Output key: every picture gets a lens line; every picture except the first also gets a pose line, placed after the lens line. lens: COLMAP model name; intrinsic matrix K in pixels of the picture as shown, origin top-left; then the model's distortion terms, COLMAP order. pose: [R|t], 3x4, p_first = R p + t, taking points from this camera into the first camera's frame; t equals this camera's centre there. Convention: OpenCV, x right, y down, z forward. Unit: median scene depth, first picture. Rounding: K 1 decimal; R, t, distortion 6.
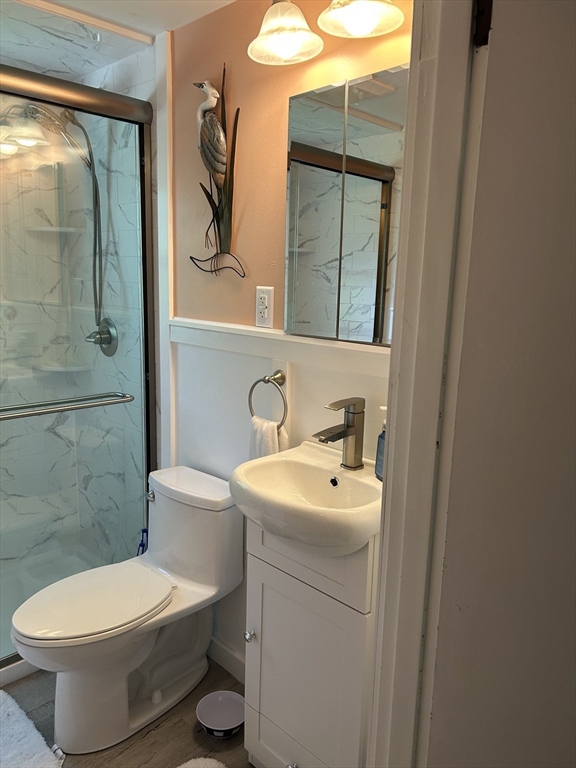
lens RADIAL K [[581.5, 0, 285.8], [0, 581.5, 388.4], [0, 0, 1]] dist [0.050534, -0.045811]
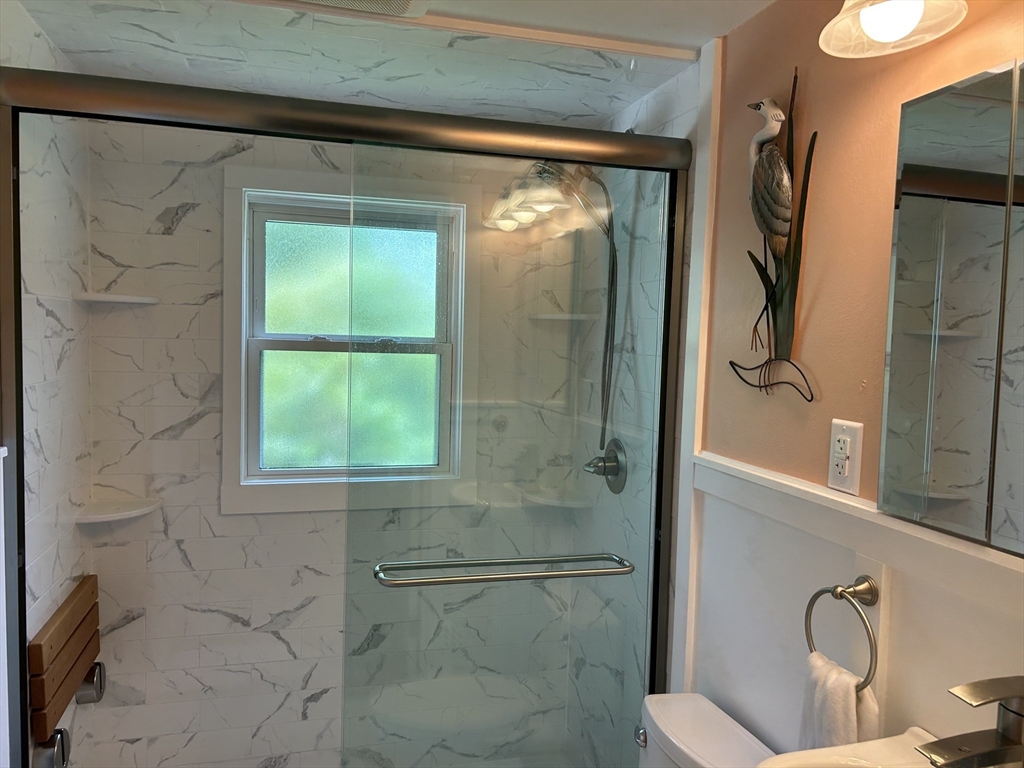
lens RADIAL K [[775.3, 0, 515.1], [0, 775.3, 384.5], [0, 0, 1]] dist [0.050534, -0.045811]
pose [[0.873341, 0.033048, -0.485986, 0.045909], [-0.102072, 0.987962, -0.116244, -0.080163], [0.476294, 0.151126, 0.866201, 0.161741]]
